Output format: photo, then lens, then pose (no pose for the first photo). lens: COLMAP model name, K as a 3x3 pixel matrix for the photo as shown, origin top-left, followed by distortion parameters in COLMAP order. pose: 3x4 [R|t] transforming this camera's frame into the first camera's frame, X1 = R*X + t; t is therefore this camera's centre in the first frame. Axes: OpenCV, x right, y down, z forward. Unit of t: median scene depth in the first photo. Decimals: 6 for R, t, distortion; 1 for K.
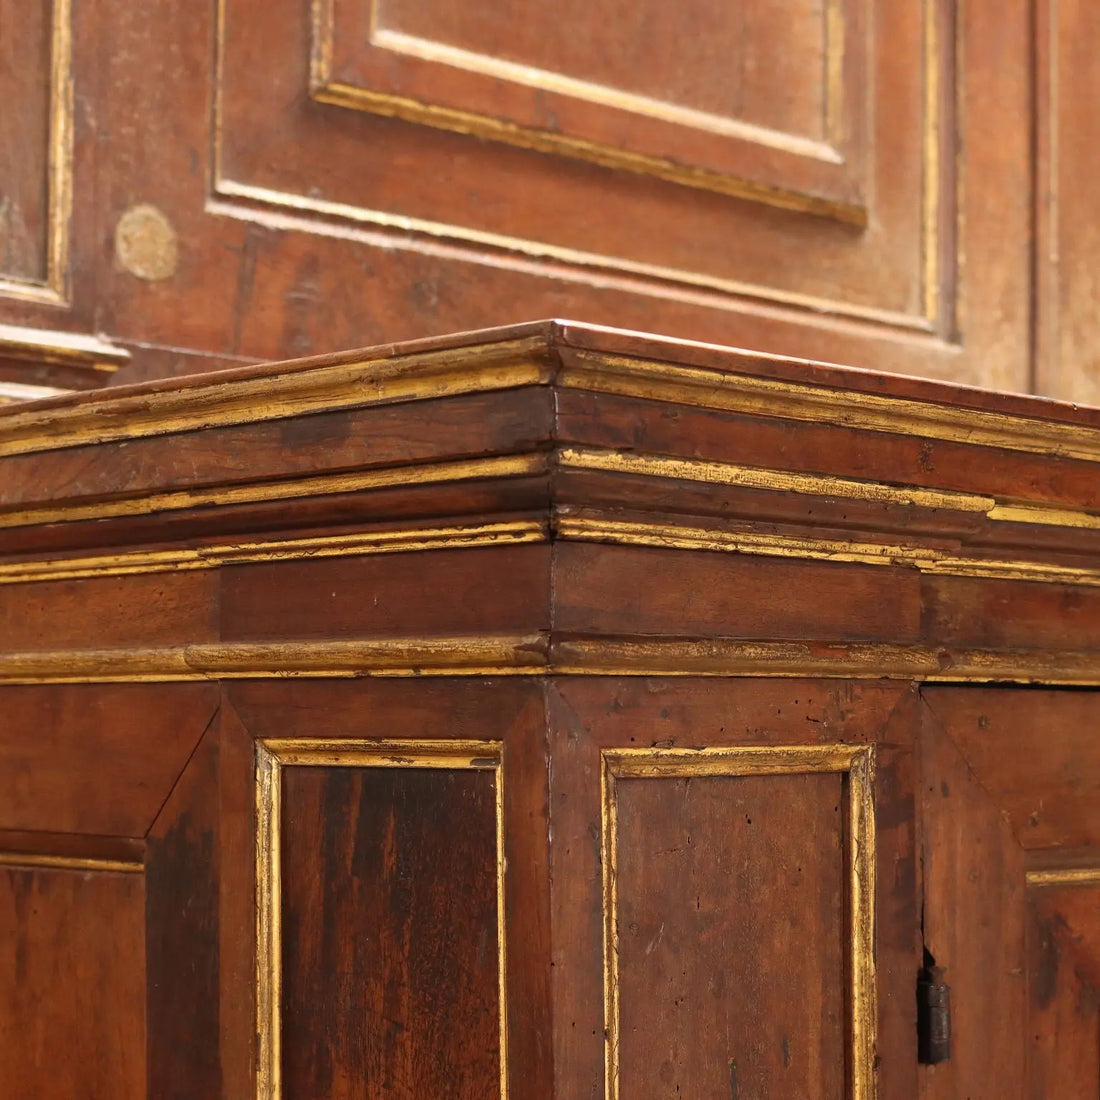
lens RADIAL K [[2654.9, 0, 550.0], [0, 2654.9, 550.0], [0, 0, 1]] dist [0.037268, 0.065527]
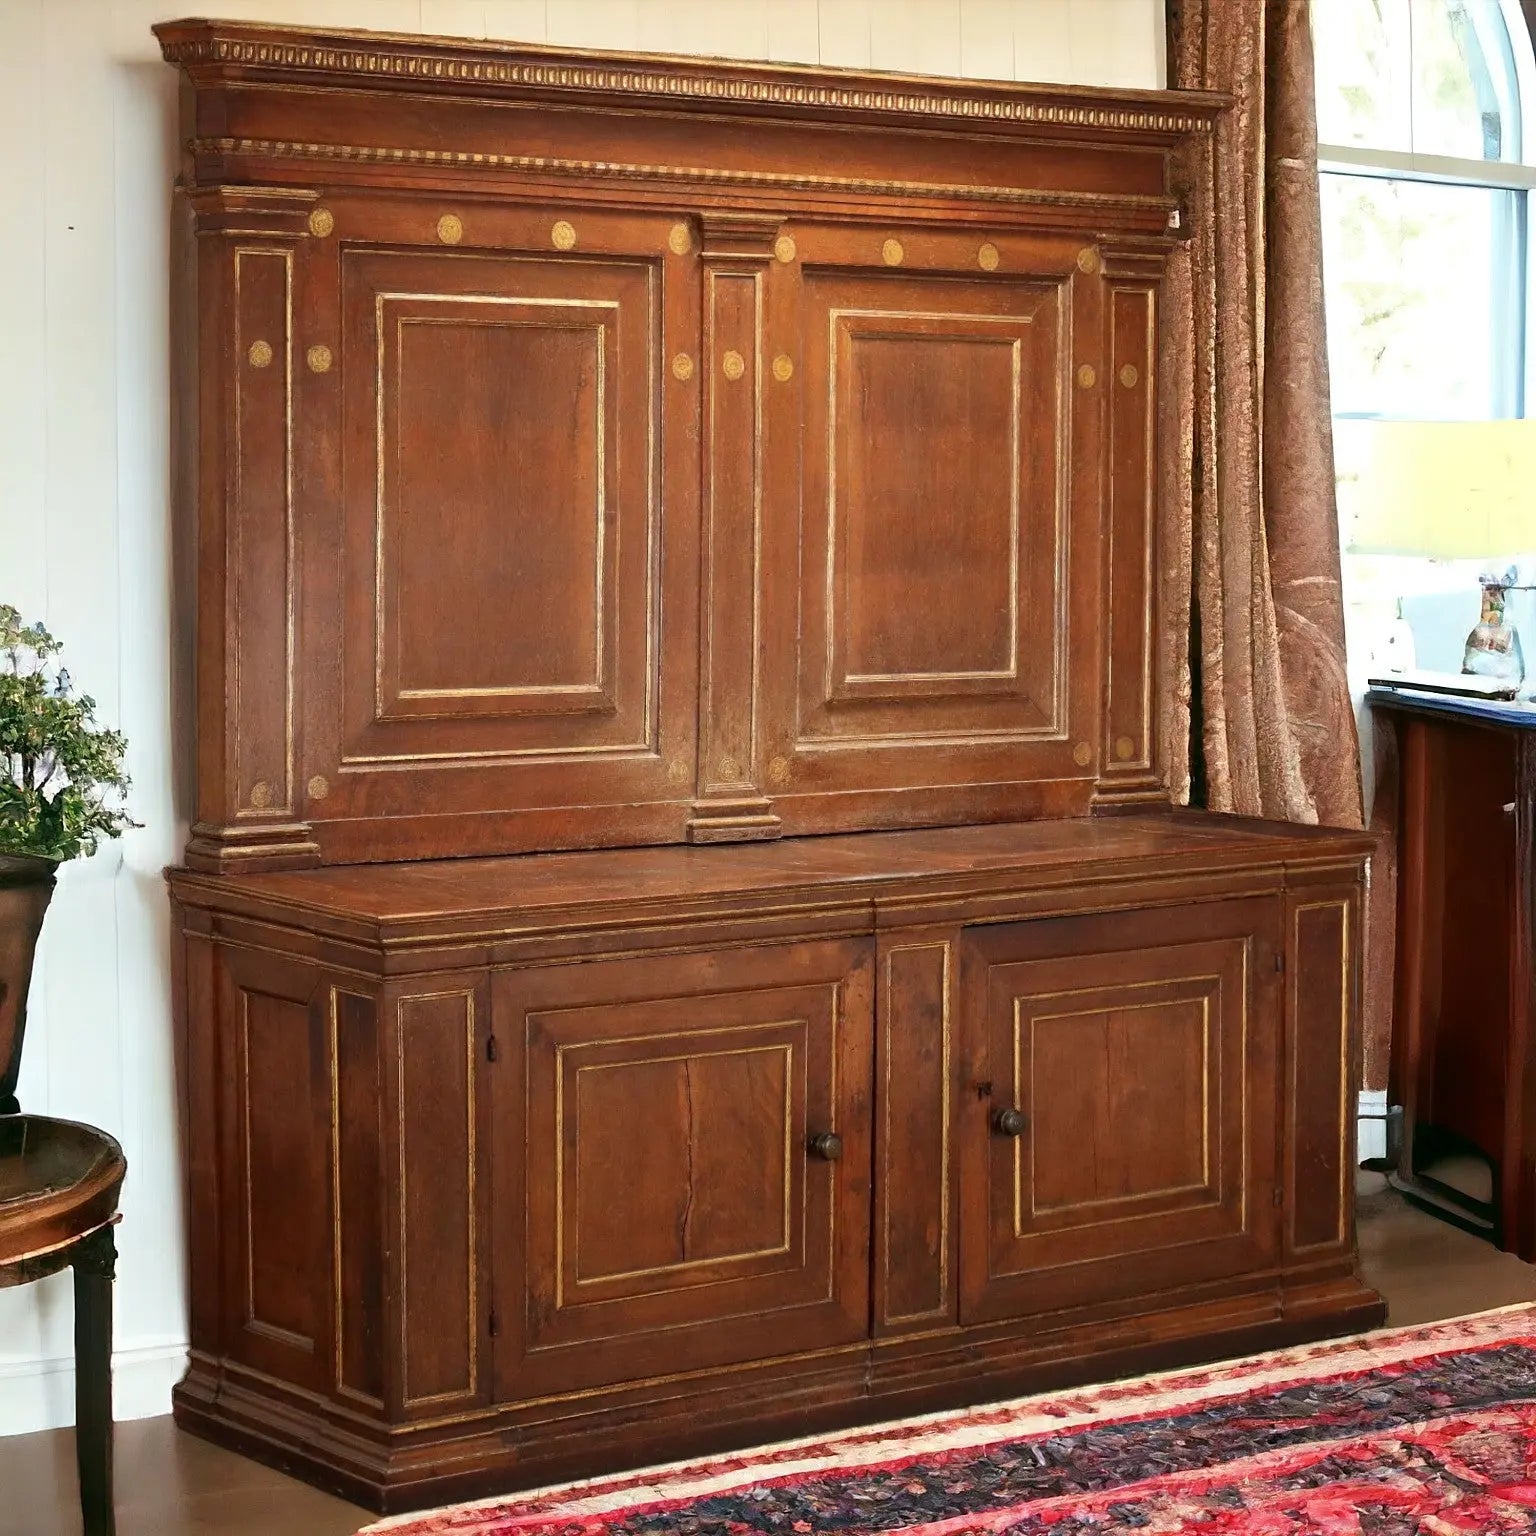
lens RADIAL K [[3961.0, 0, 768.0], [0, 3961.0, 768.0], [0, 0, 1]] dist [0.049133, -0.836172]
pose [[0.995215, 0.009633, -0.097228, 0.651080], [0.006261, 0.986794, 0.161859, -0.701849], [0.097503, -0.161693, 0.982012, -2.767771]]
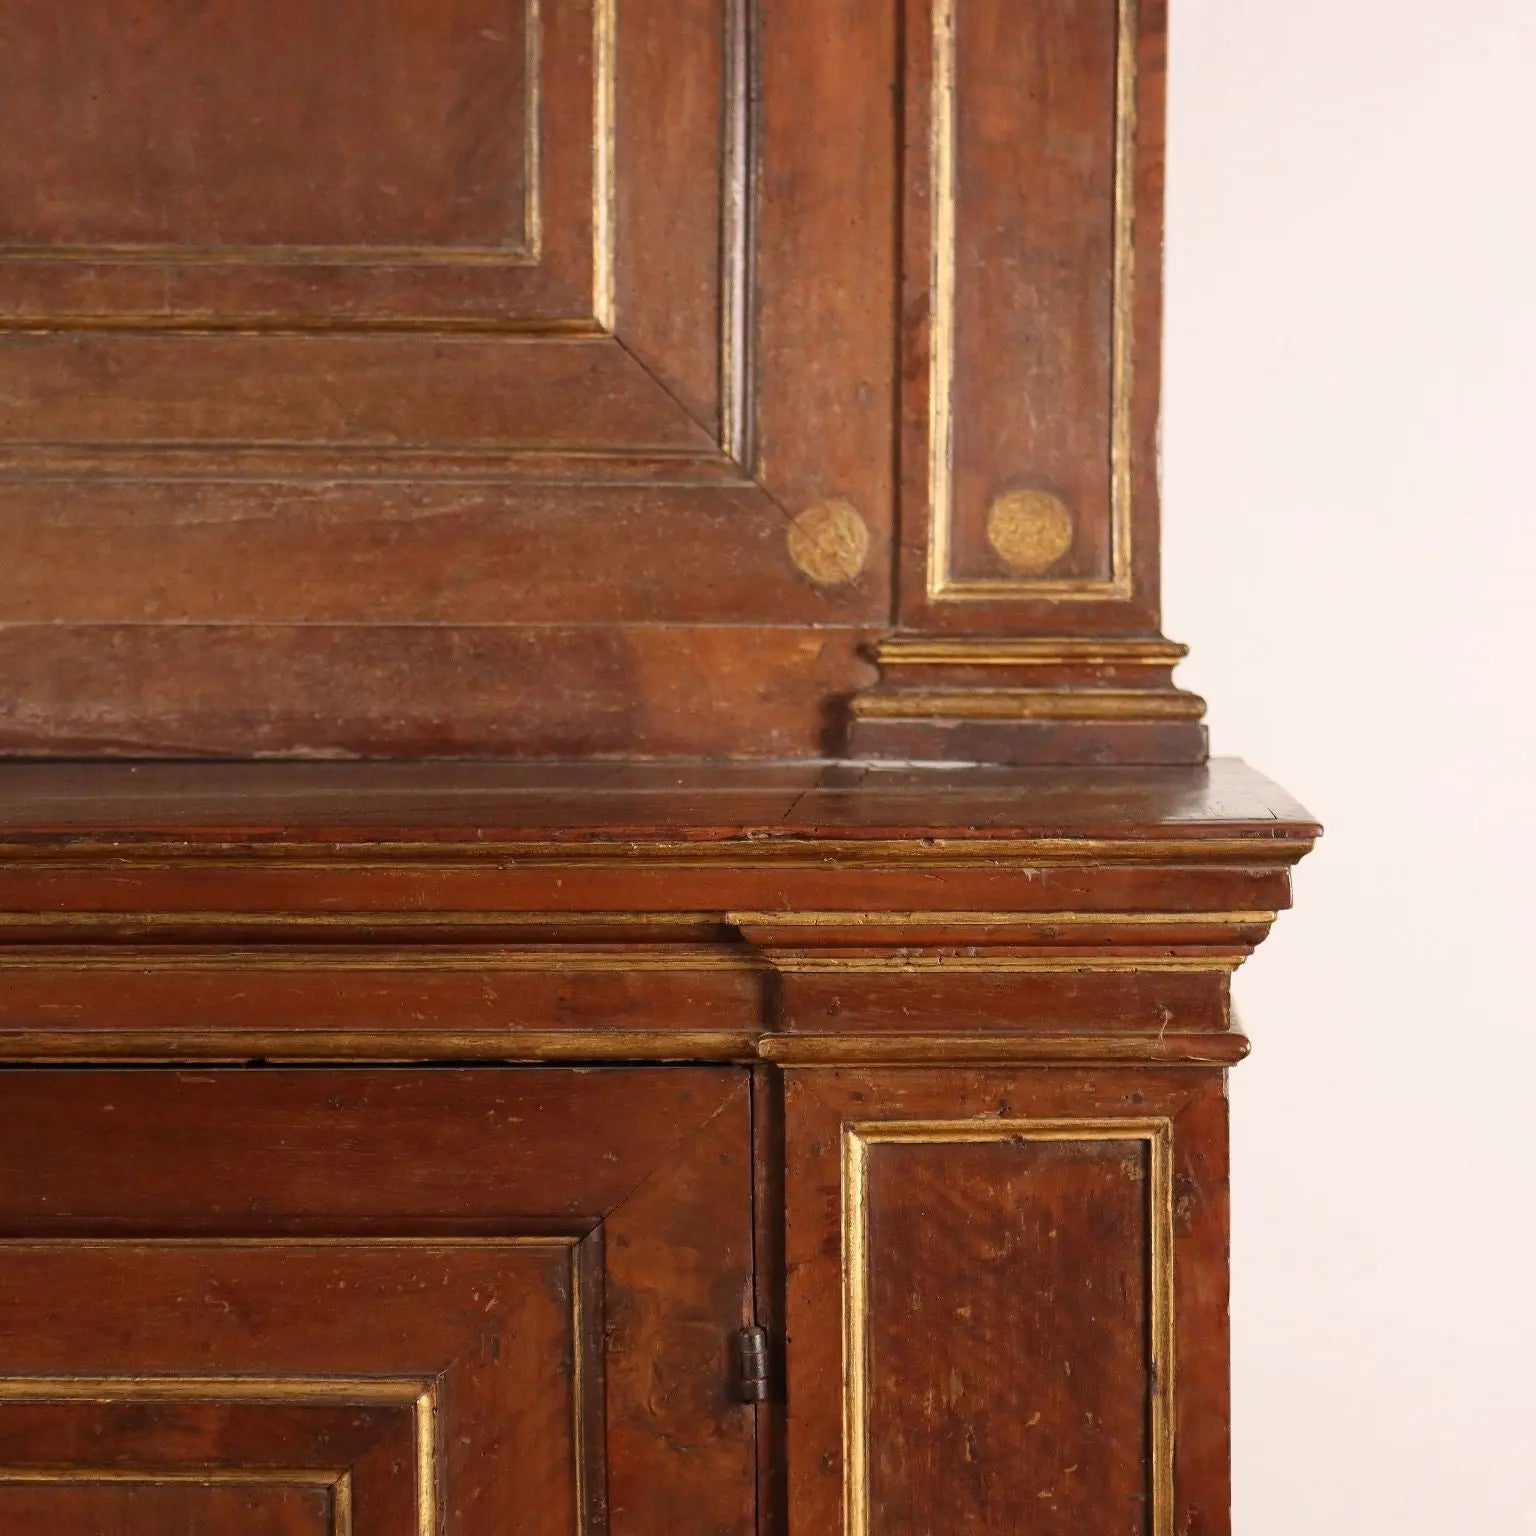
lens RADIAL K [[3961.0, 0, 768.0], [0, 3961.0, 768.0], [0, 0, 1]] dist [0.049133, -0.836172]
pose [[0.691483, 0.031881, -0.721689, 1.439838], [0.062231, 0.992683, 0.103479, -0.083205], [0.719707, -0.116465, 0.684440, 0.594414]]
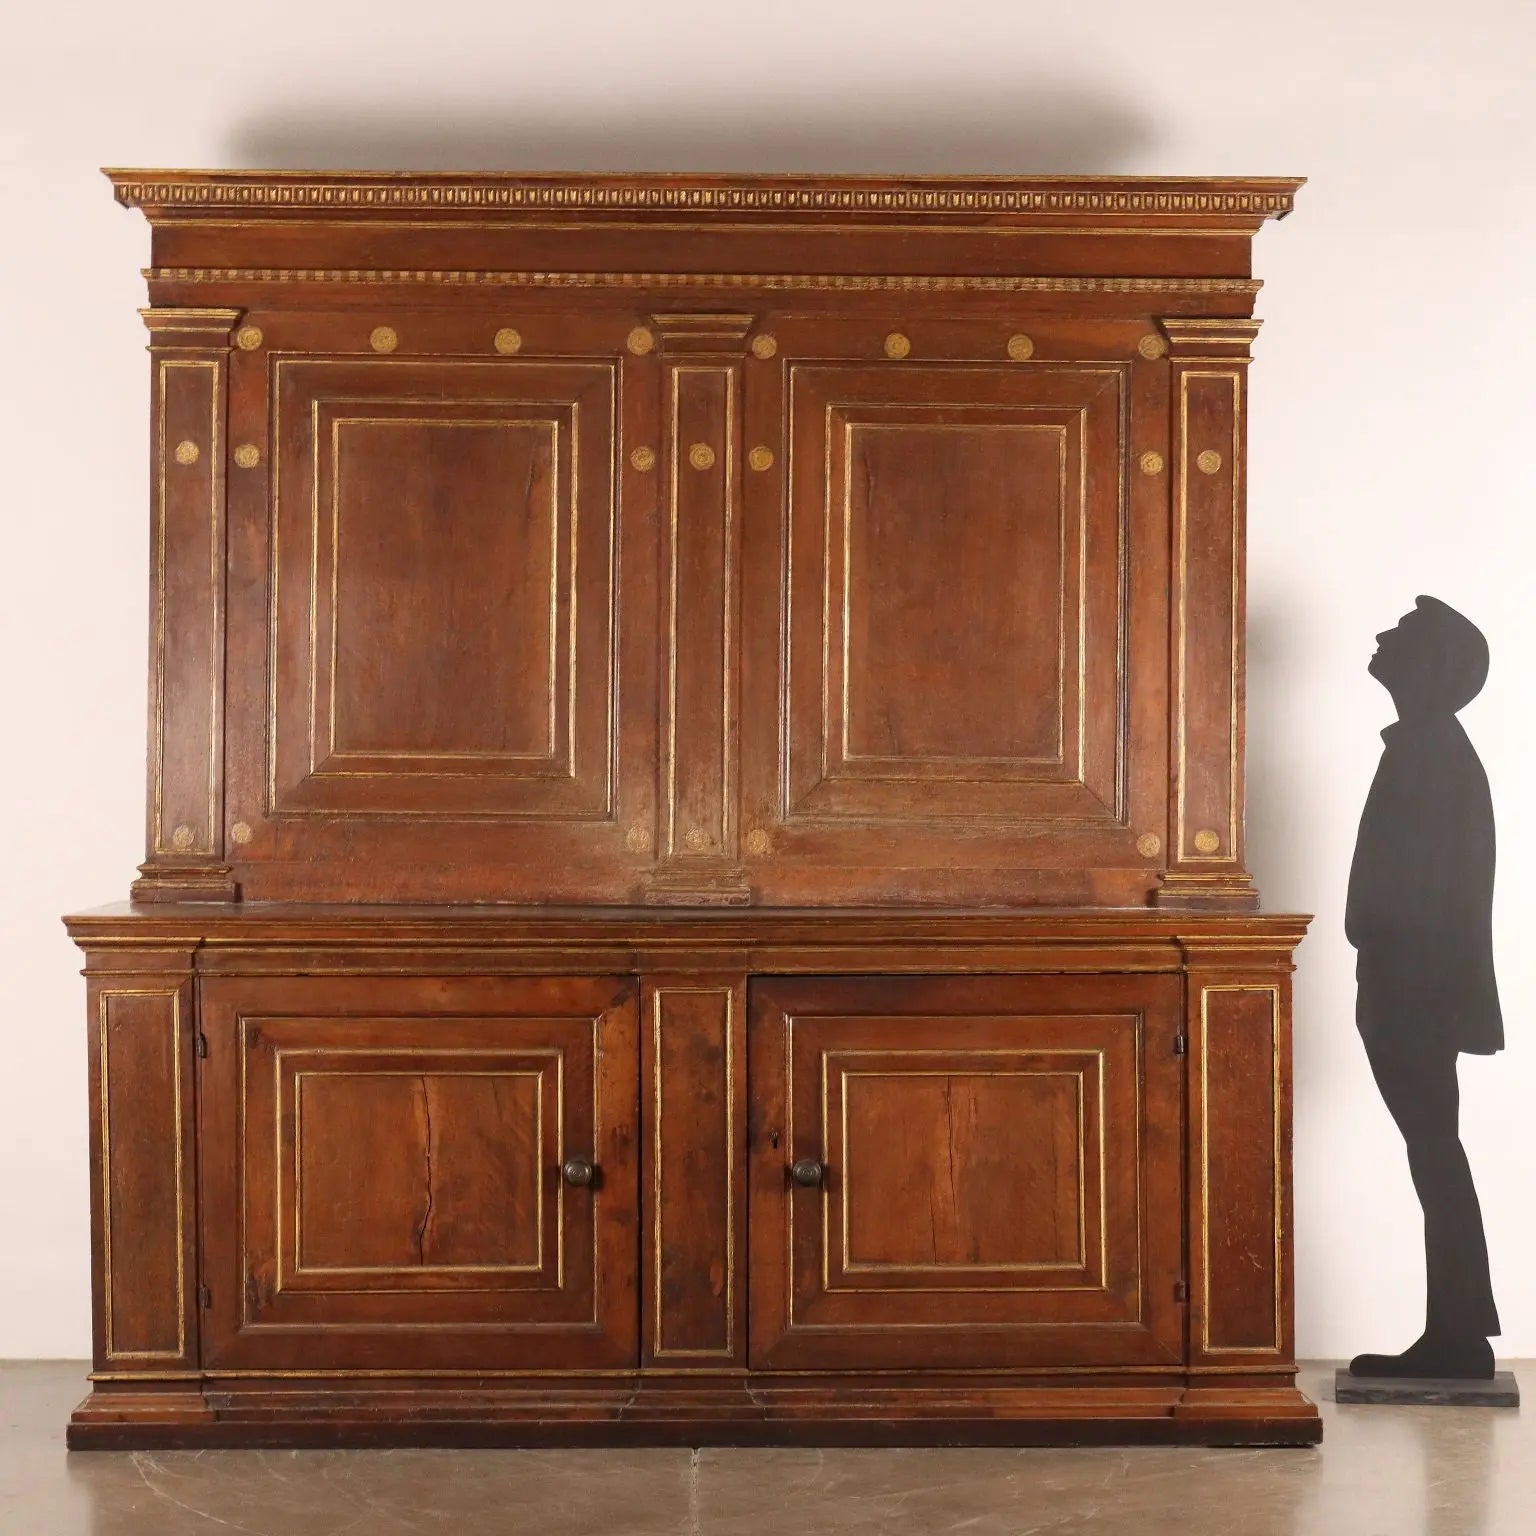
lens RADIAL K [[3961.0, 0, 768.0], [0, 3961.0, 768.0], [0, 0, 1]] dist [0.049133, -0.836172]
pose [[0.745080, -0.009382, -0.666910, 3.068282], [0.054573, 0.997406, 0.046939, -0.324794], [0.664739, -0.071369, 0.743659, -1.929621]]
